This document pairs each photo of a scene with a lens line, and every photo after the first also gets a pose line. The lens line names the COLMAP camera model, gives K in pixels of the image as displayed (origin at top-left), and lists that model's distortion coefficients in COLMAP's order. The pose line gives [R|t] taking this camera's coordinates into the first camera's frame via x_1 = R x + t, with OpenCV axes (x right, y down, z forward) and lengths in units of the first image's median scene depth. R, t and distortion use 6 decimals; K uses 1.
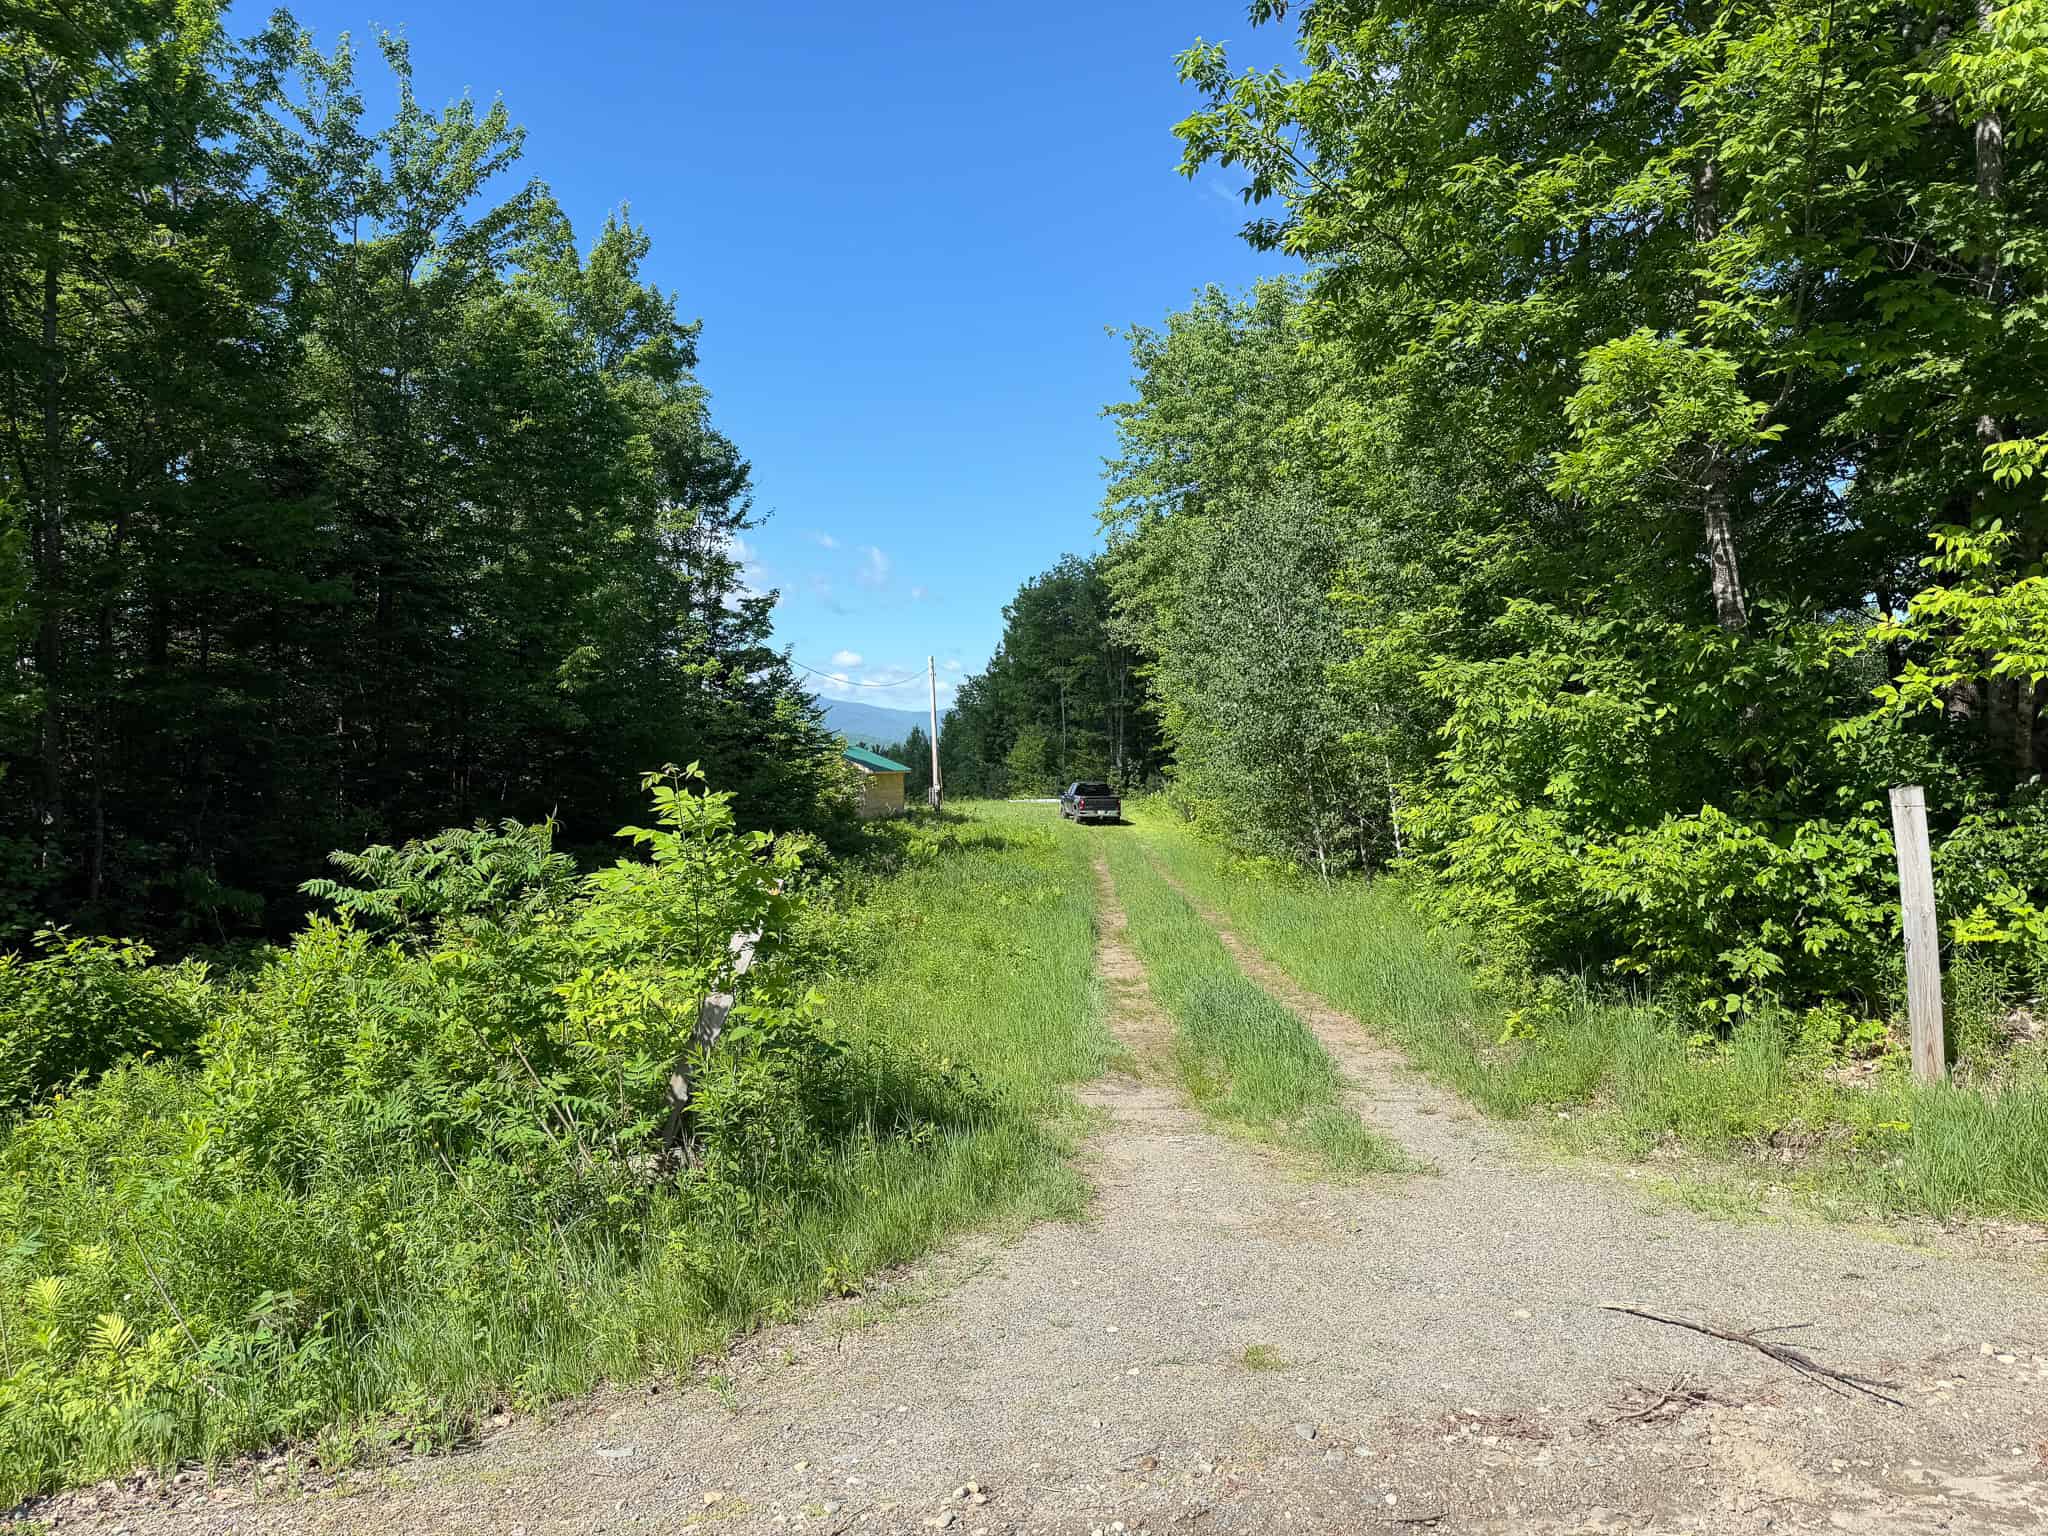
lens RADIAL K [[1434.9, 0, 1025.2], [0, 1434.9, 787.3], [0, 0, 1]] dist [-0.009167, -0.002735]
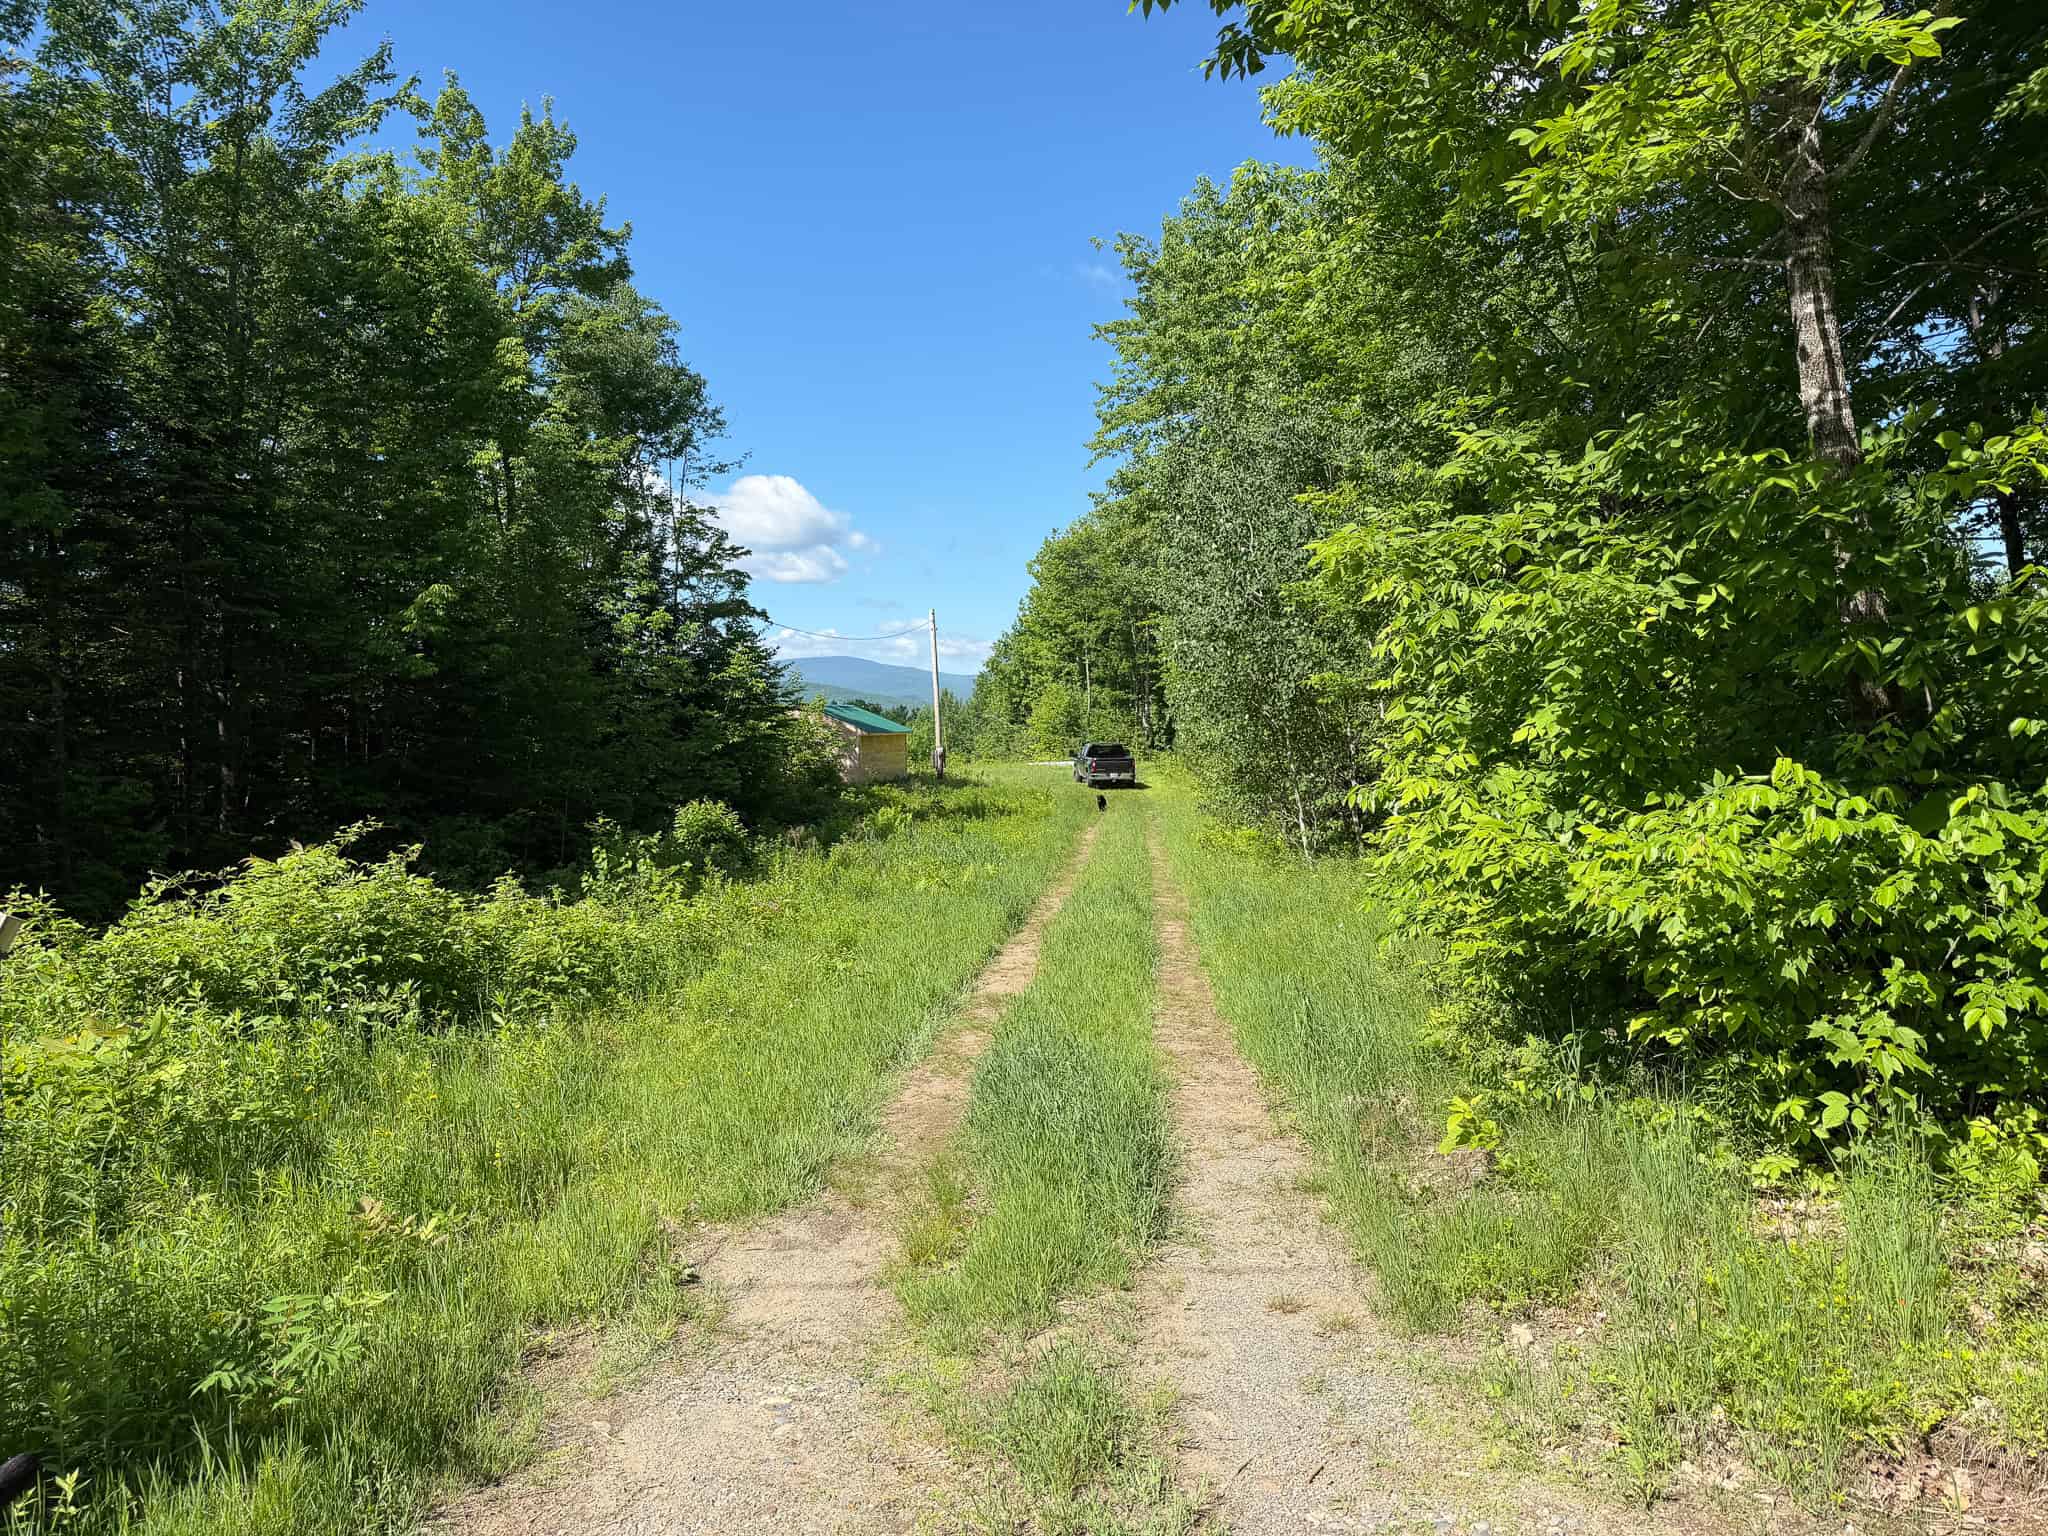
lens RADIAL K [[1442.8, 0, 1045.9], [0, 1442.8, 764.5], [0, 0, 1]] dist [-0.001632, -0.006785]
pose [[0.999747, -0.005981, -0.021672, 0.172693], [0.006194, 0.999933, 0.009776, 0.006616], [0.021612, -0.009908, 0.999717, 0.374266]]
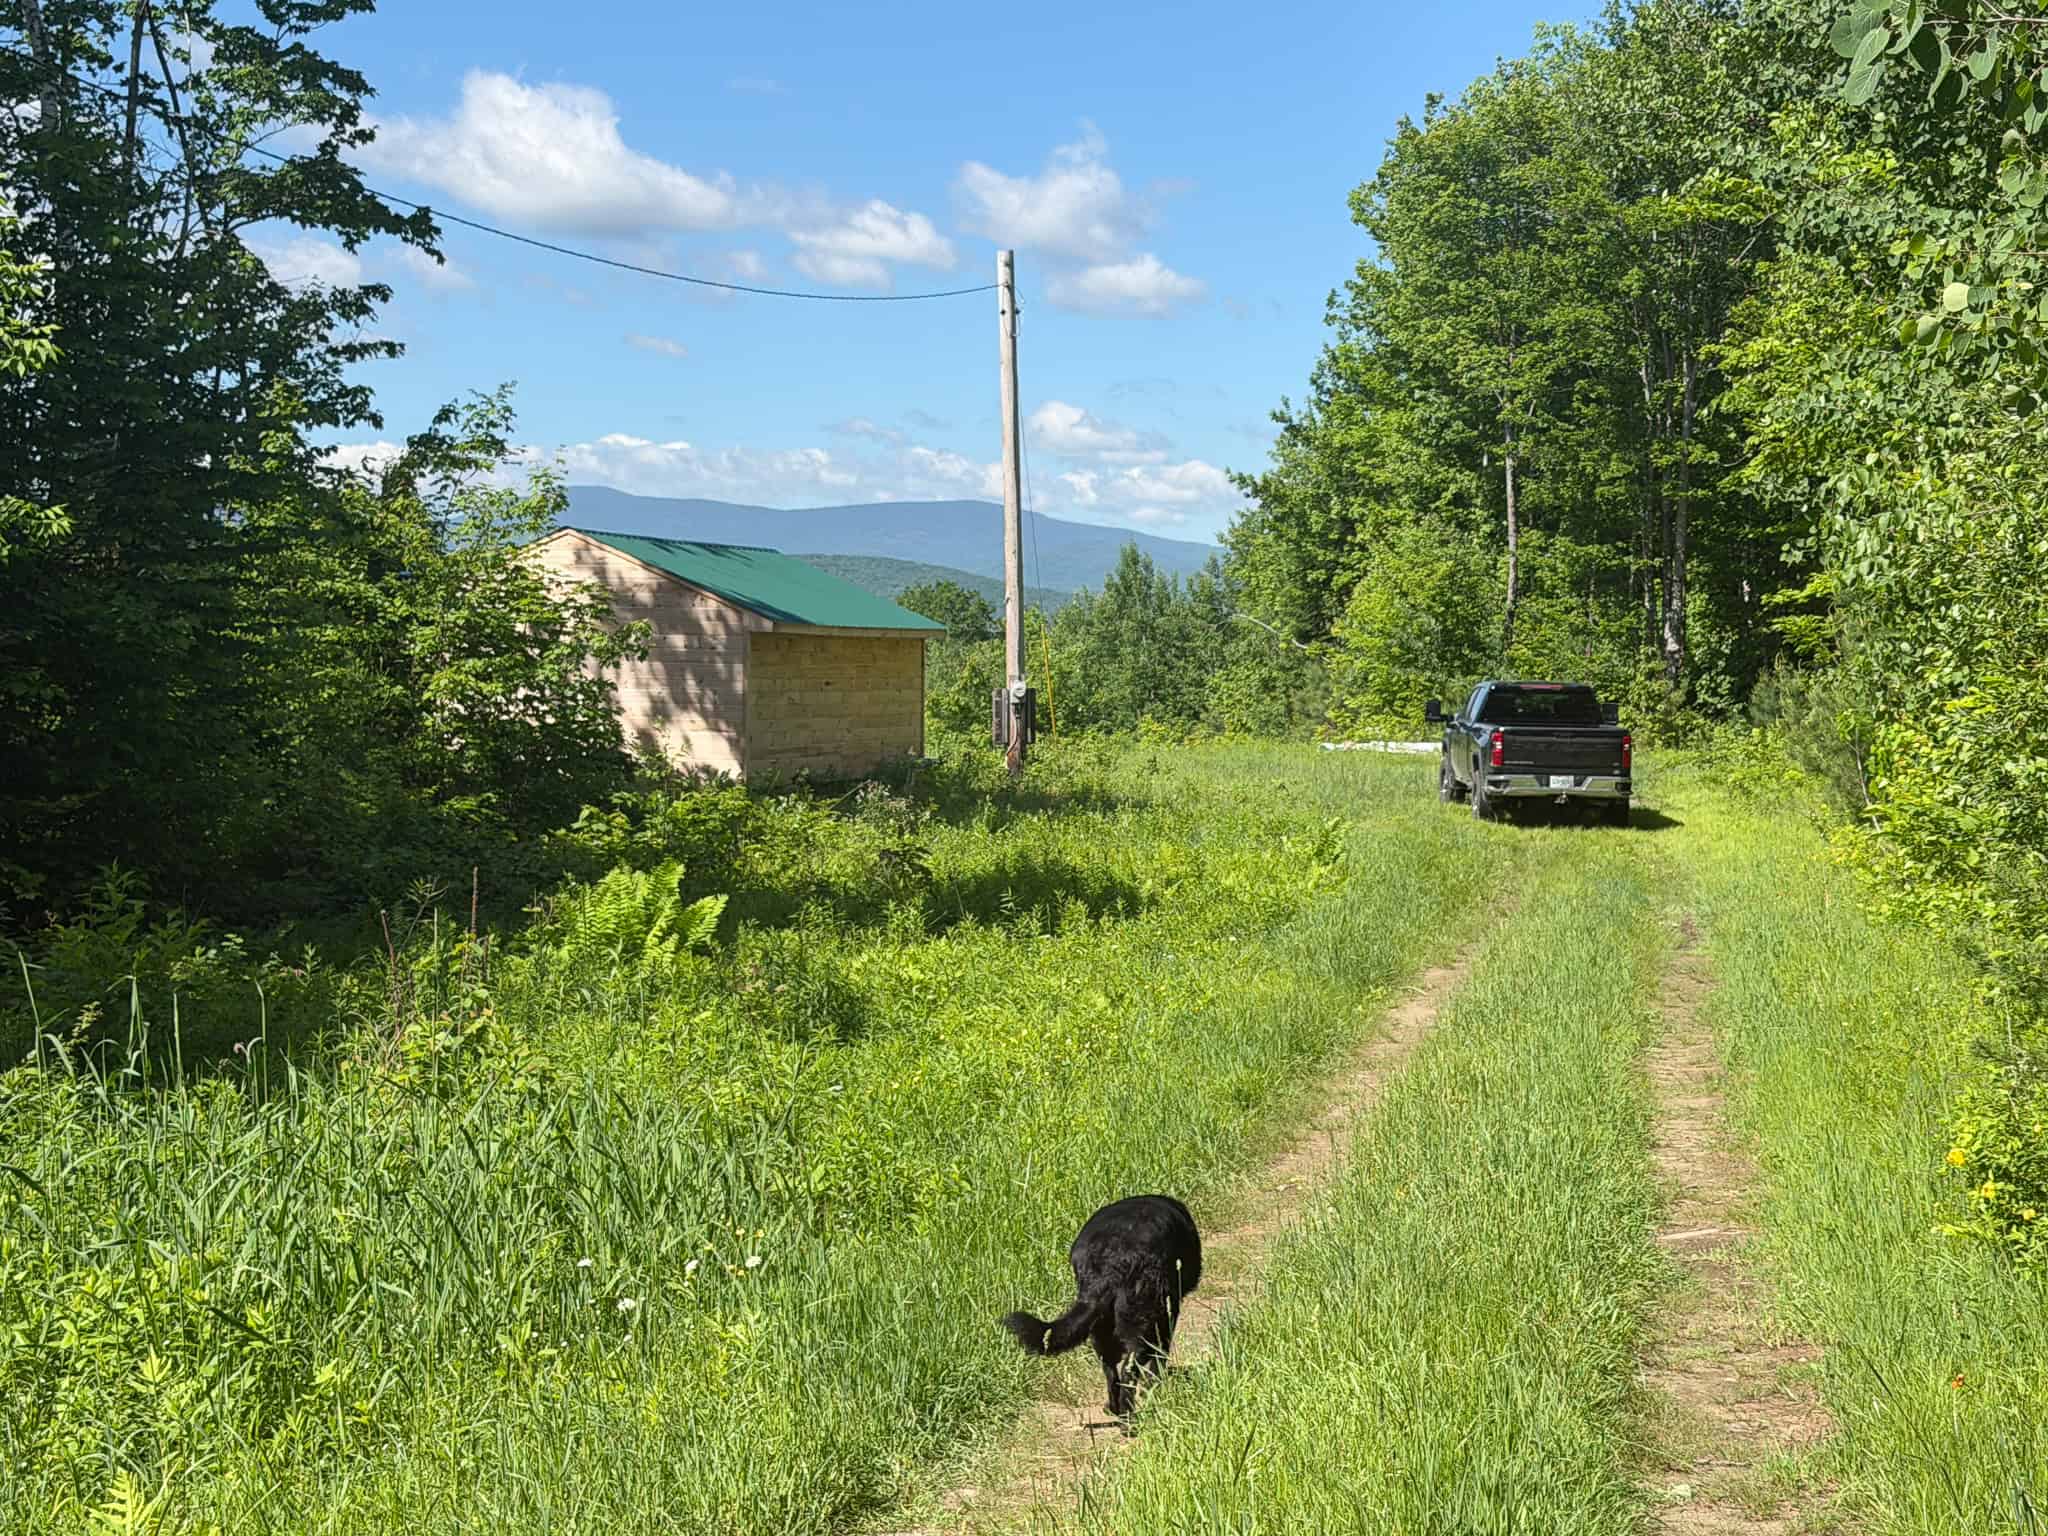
lens RADIAL K [[3277.1, 0, 1023.7], [0, 3277.1, 769.1], [0, 0, 1]] dist [0.021826, 0.041662]
pose [[0.988832, 0.024174, -0.147059, 0.253925], [-0.022415, 0.999656, 0.013609, 0.049051], [0.147337, -0.010161, 0.989034, 1.954291]]
